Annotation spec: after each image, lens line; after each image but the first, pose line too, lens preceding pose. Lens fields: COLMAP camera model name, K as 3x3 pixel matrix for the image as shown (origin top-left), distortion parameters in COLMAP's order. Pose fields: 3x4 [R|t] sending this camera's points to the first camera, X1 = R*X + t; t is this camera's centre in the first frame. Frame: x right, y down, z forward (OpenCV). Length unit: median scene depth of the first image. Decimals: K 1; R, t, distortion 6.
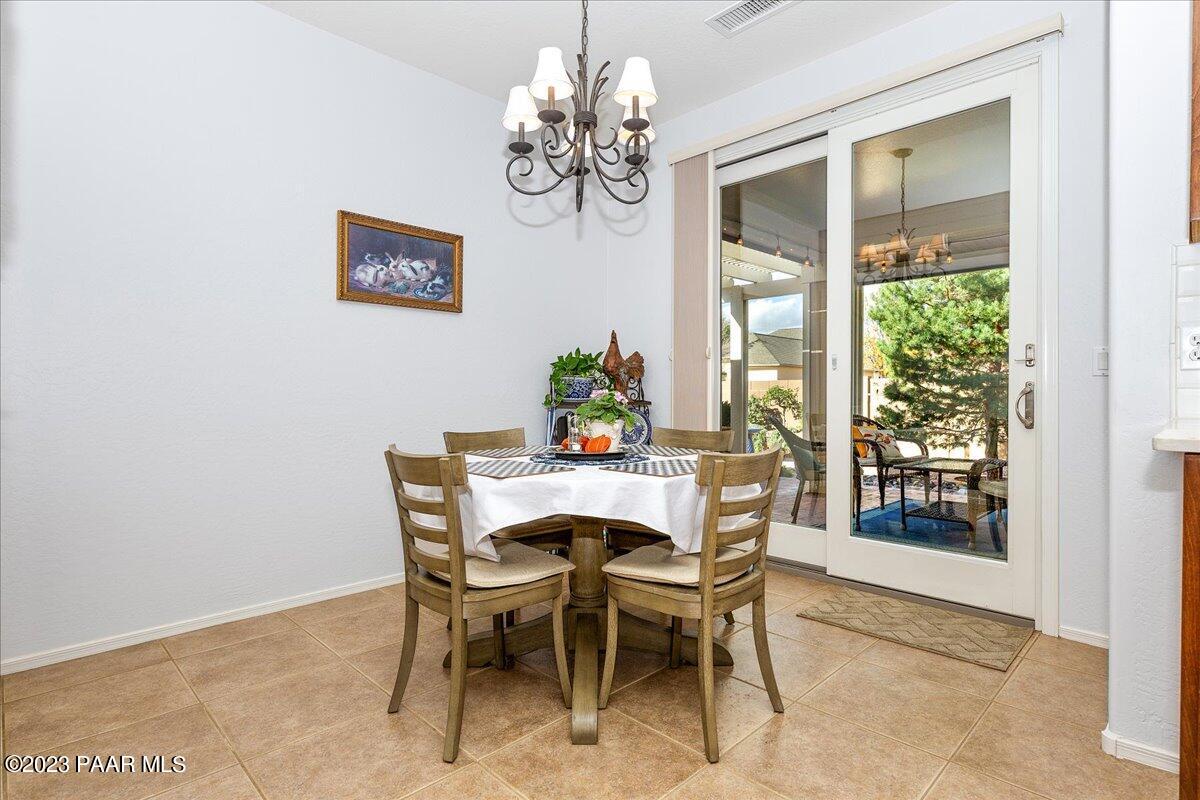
lens RADIAL K [[605.7, 0, 605.8], [0, 605.7, 397.9], [0, 0, 1]] dist [0.001790, -0.002880]
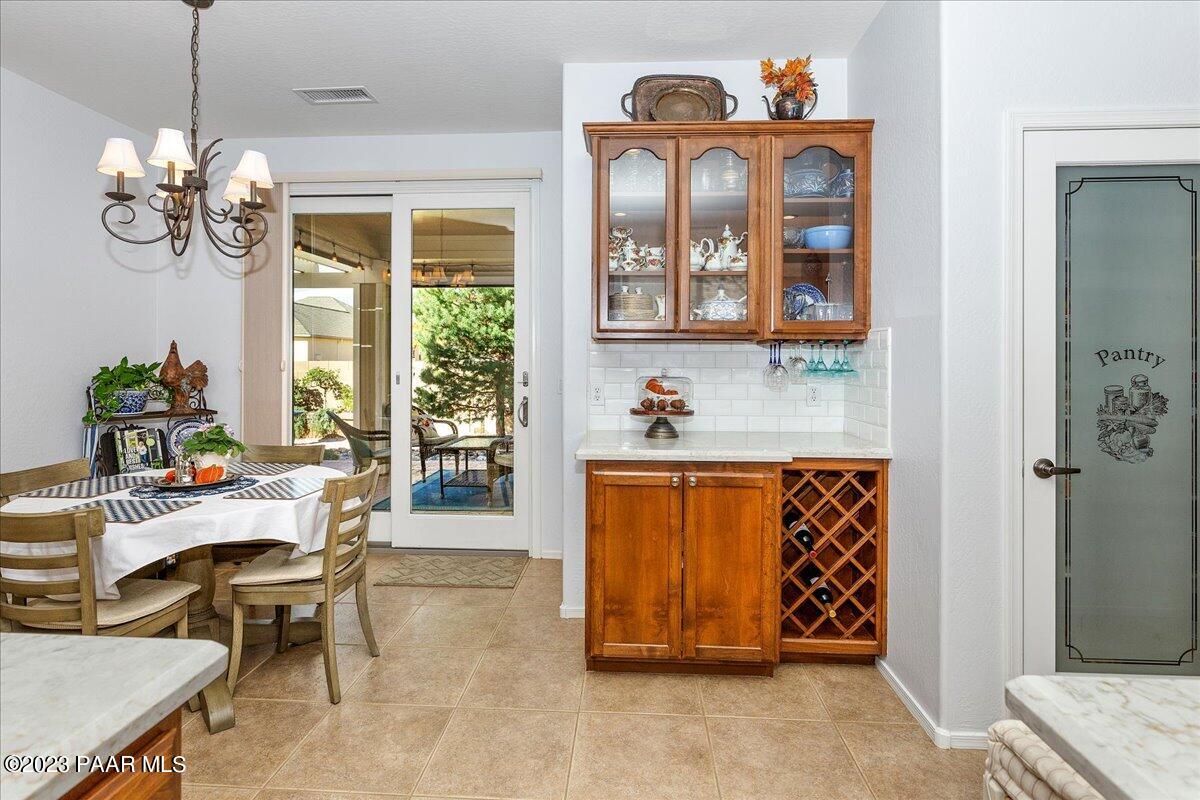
lens RADIAL K [[605.7, 0, 590.6], [0, 605.7, 362.2], [0, 0, 1]] dist [0.001790, -0.002880]
pose [[0.752676, -0.000104, 0.658391, -0.119067], [0.004483, 0.999978, -0.004968, -0.065750], [-0.658376, 0.006691, 0.752660, -0.169166]]
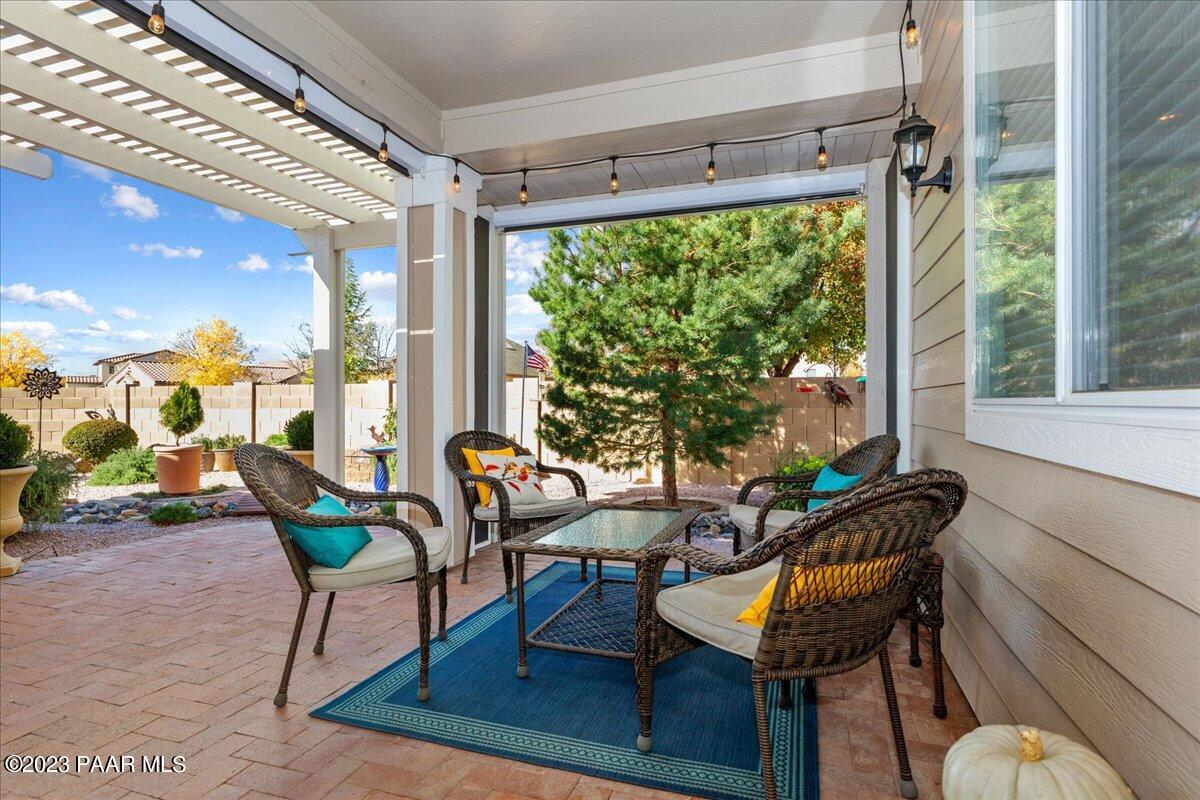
lens RADIAL K [[605.7, 0, 610.8], [0, 605.7, 401.5], [0, 0, 1]] dist [0.001790, -0.002880]
pose [[0.885145, 0.000478, 0.465315, 0.403710], [0.004095, 0.999953, -0.008816, 0.007944], [-0.465297, 0.009708, 0.885101, 0.671711]]
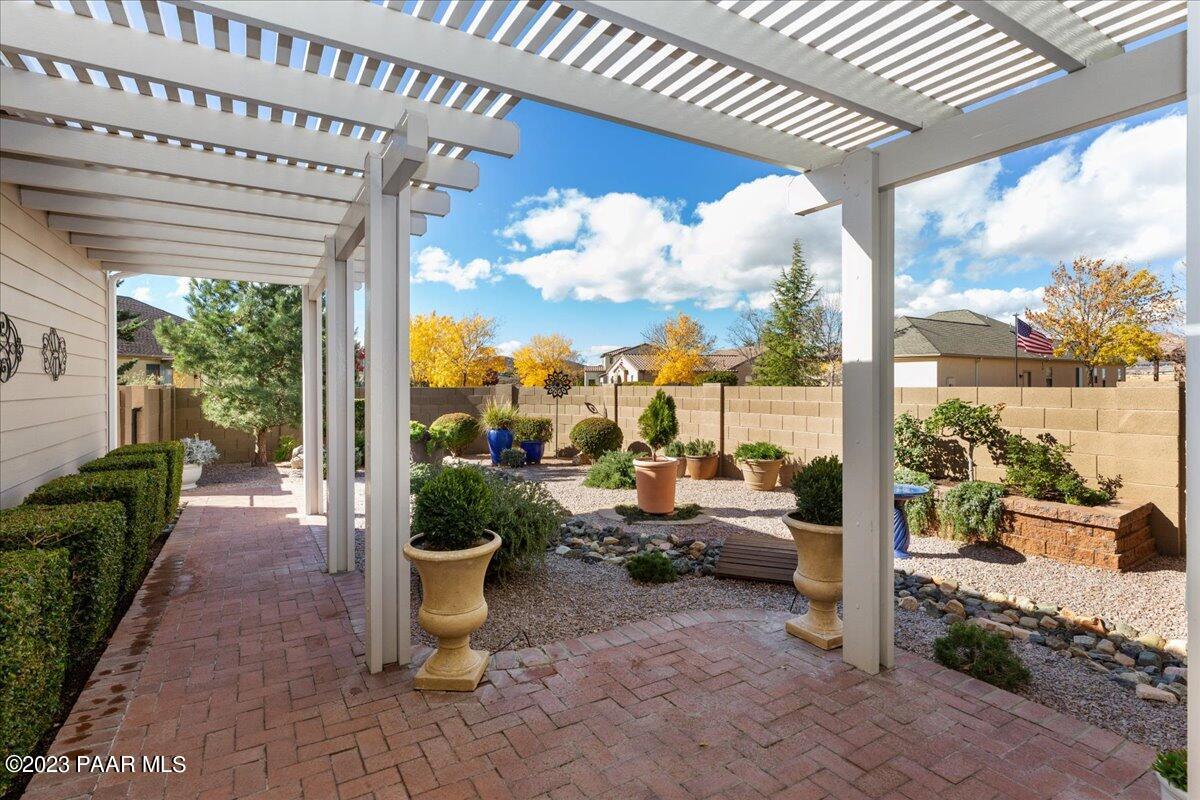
lens RADIAL K [[605.7, 0, 592.4], [0, 605.7, 380.4], [0, 0, 1]] dist [0.001790, -0.002880]
pose [[0.971961, -0.000444, -0.235143, 0.313675], [-0.003531, 0.999858, -0.016481, -0.081954], [0.235117, 0.016850, 0.971821, 1.302851]]
